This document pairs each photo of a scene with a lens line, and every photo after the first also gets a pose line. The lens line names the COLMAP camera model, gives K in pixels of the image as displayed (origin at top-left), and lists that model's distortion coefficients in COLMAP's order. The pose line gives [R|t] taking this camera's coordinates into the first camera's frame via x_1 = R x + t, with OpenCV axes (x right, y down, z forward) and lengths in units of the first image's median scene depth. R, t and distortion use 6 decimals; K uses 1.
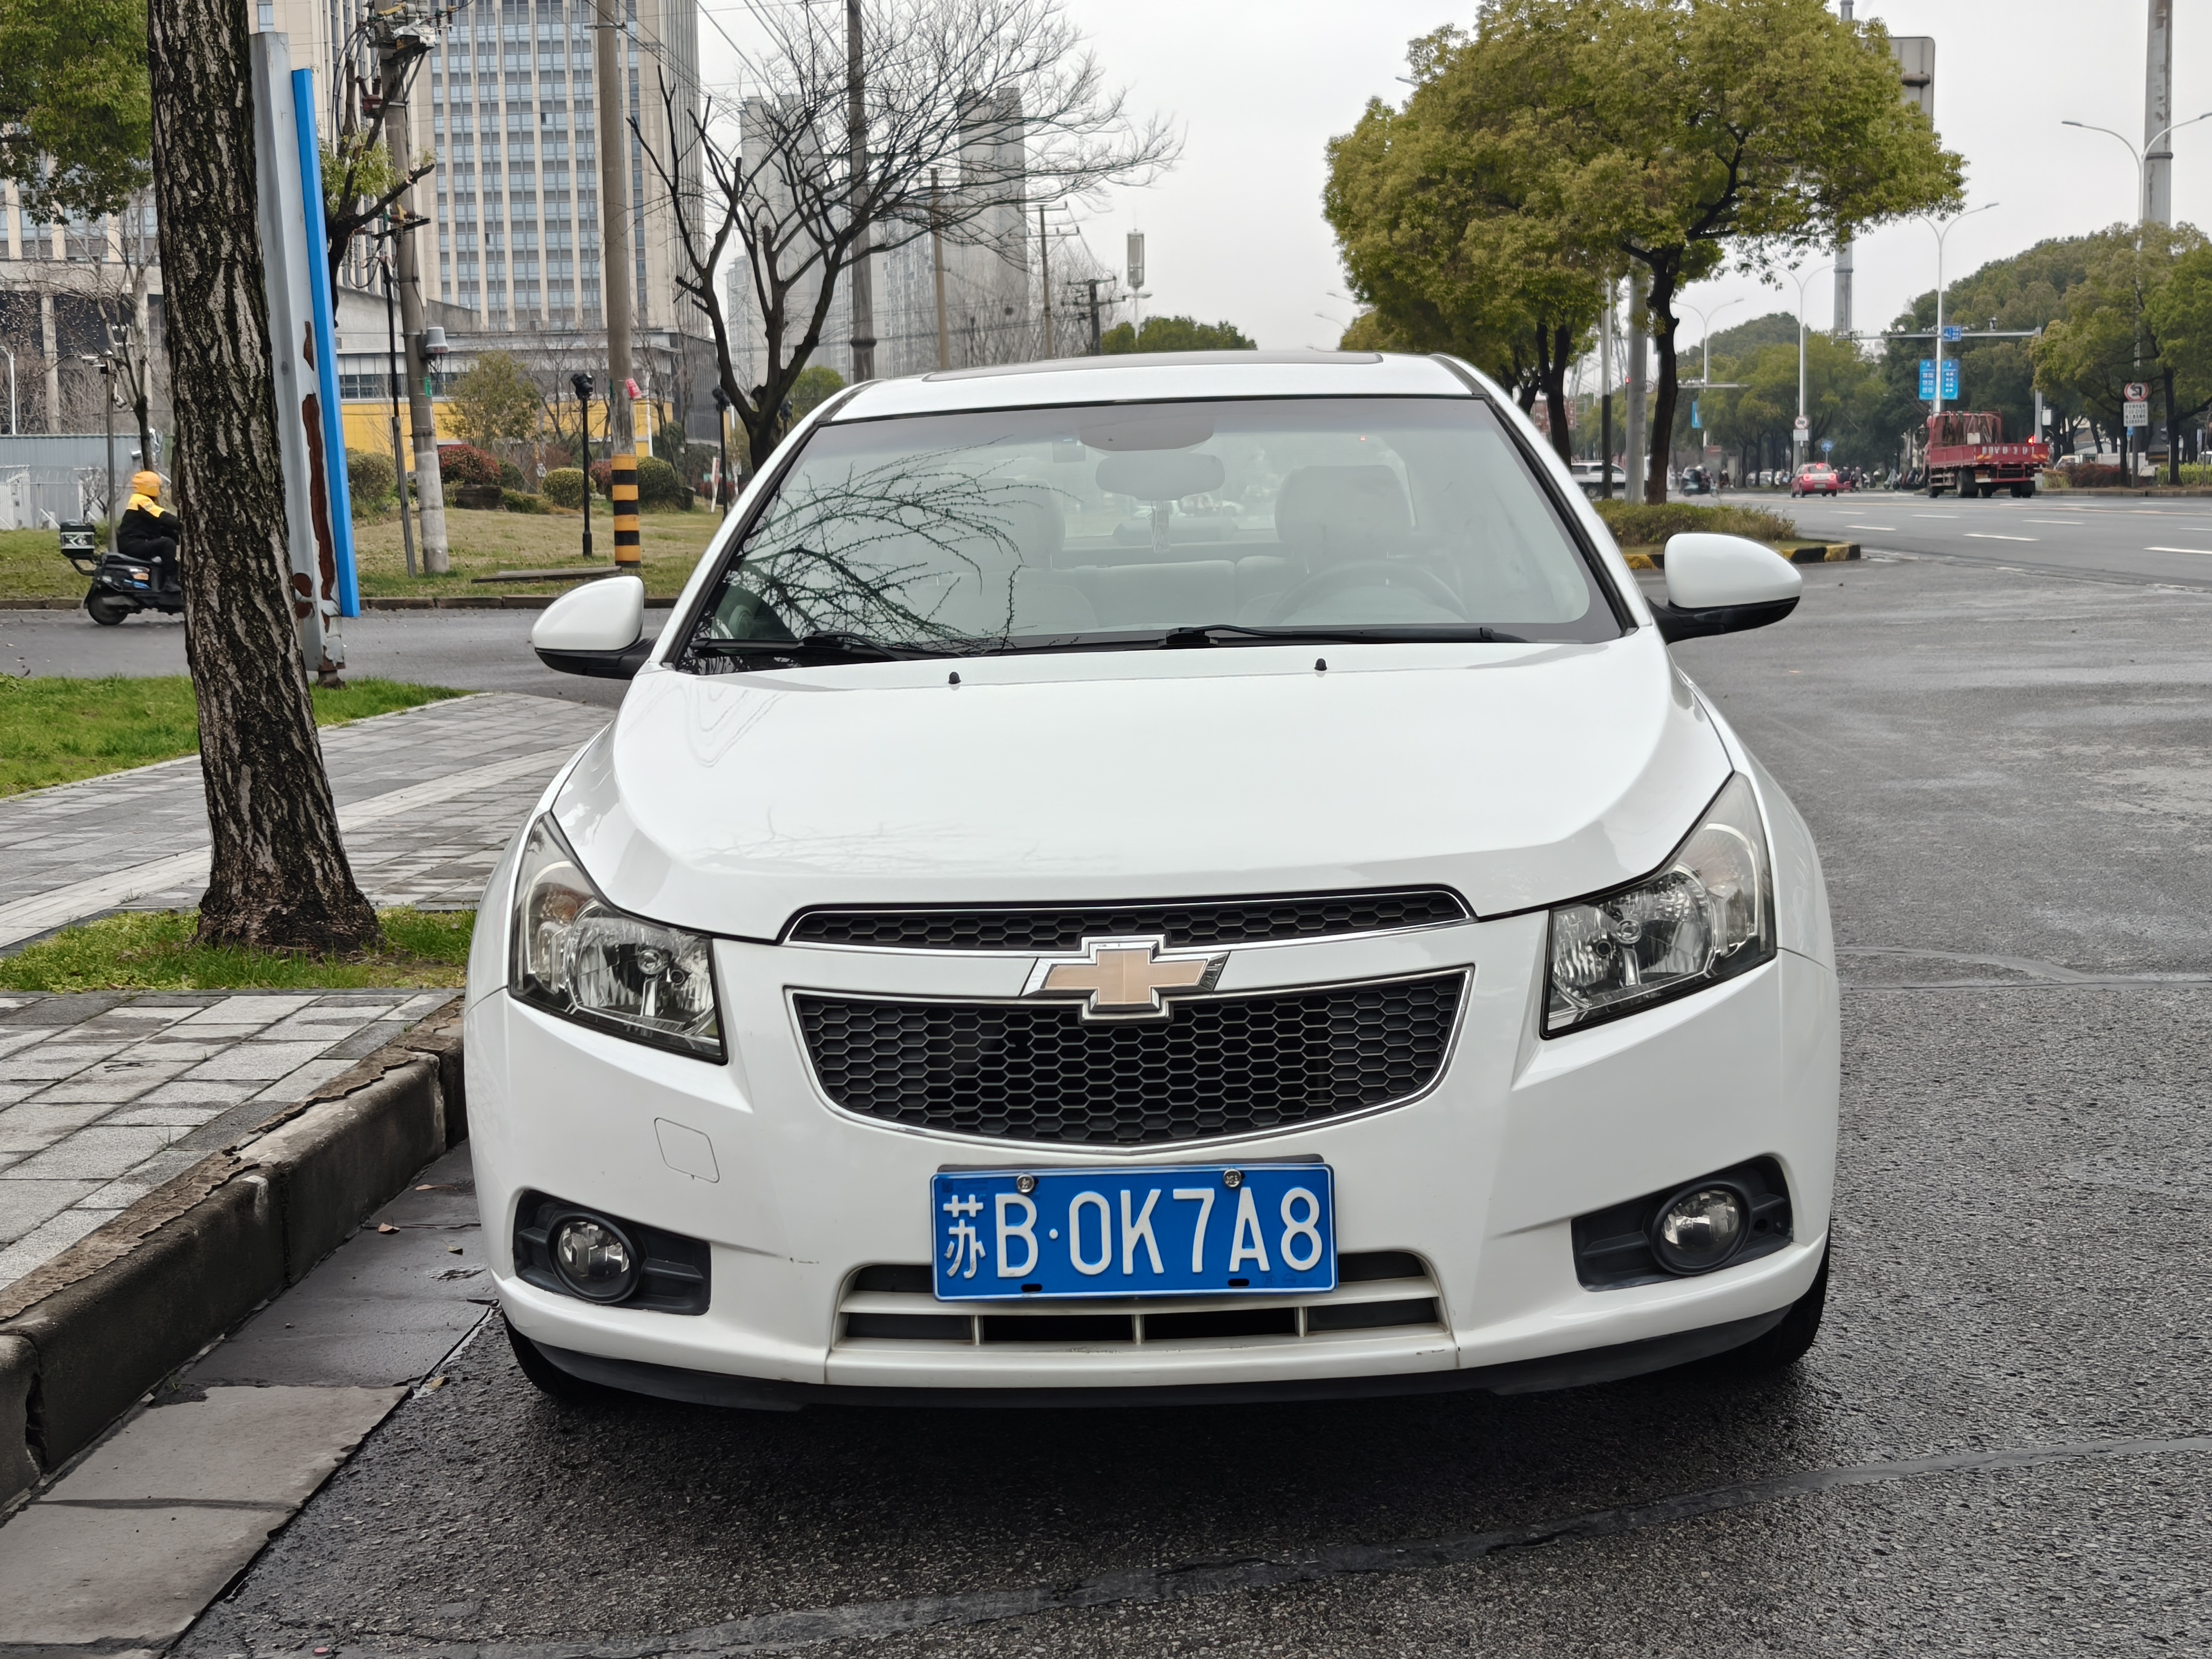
lens RADIAL K [[3099.3, 0, 1106.0], [0, 3099.3, 829.5], [0, 0, 1]] dist [0.209486, -0.986471]
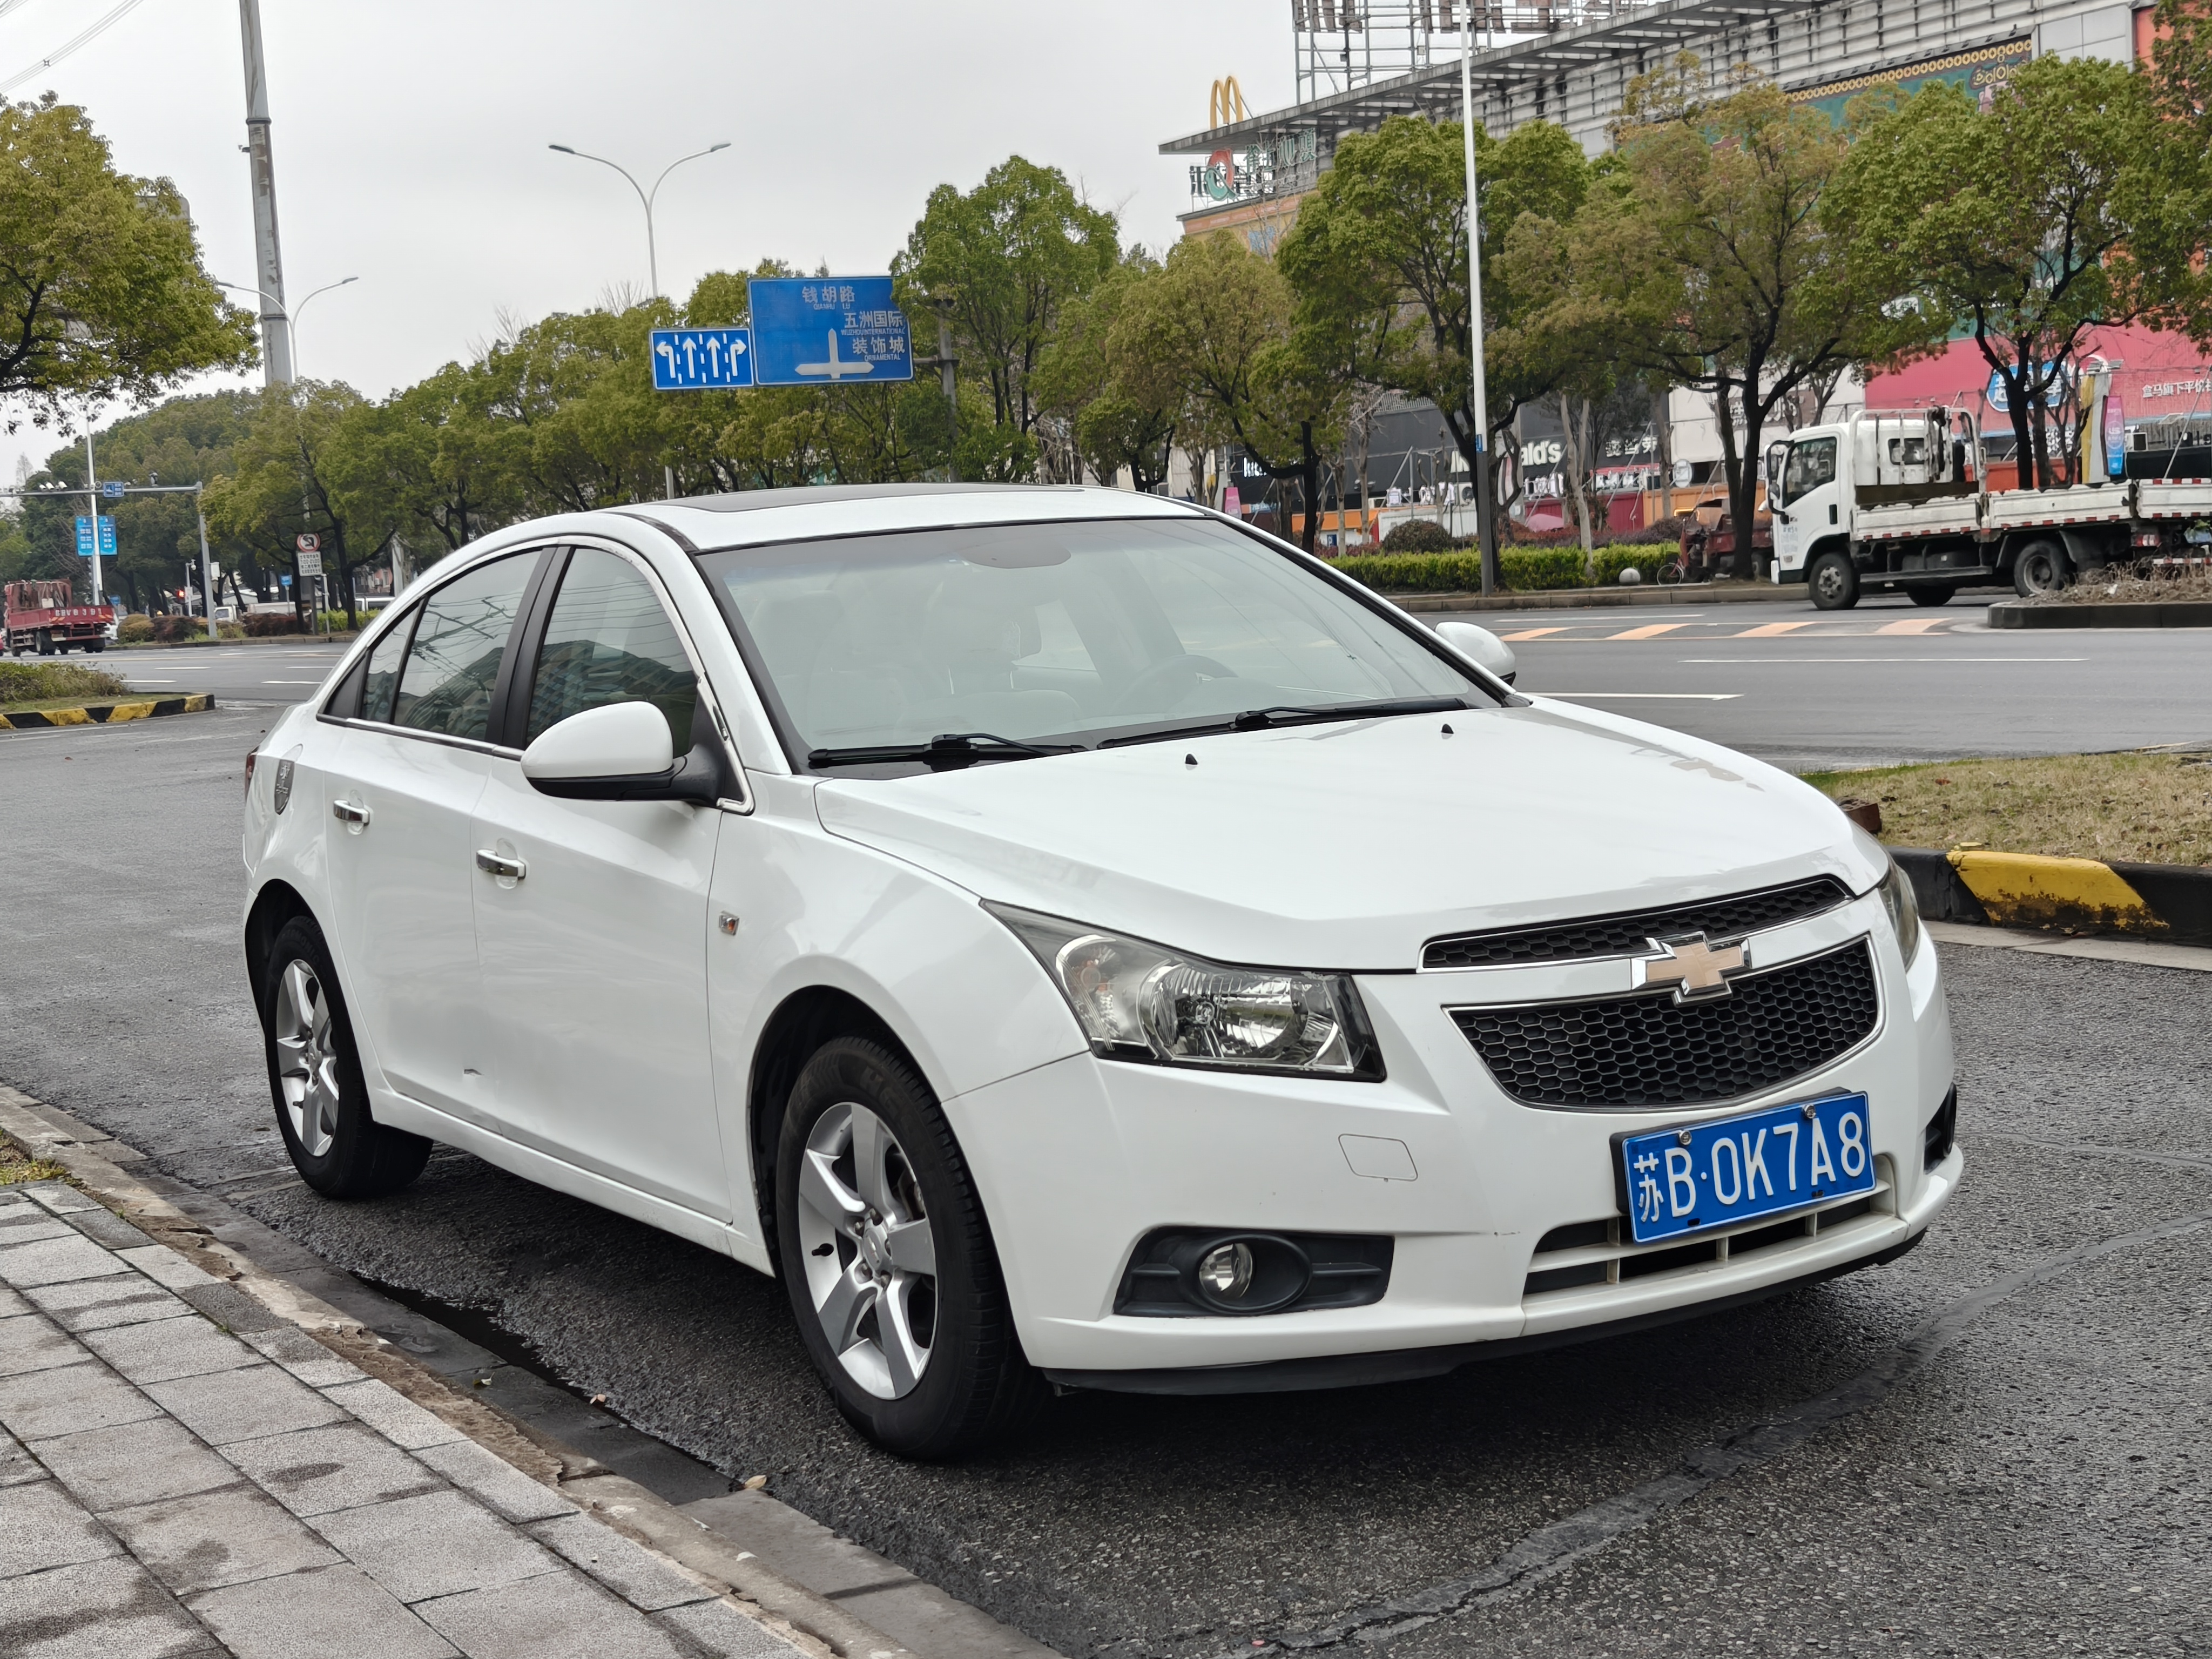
lens RADIAL K [[3099.3, 0, 1106.0], [0, 3099.3, 829.5], [0, 0, 1]] dist [0.209486, -0.986471]
pose [[0.821824, -0.072953, 0.565051, -0.879412], [0.100634, 0.994762, -0.017933, -0.007705], [-0.560783, 0.071601, 0.824861, 0.101184]]
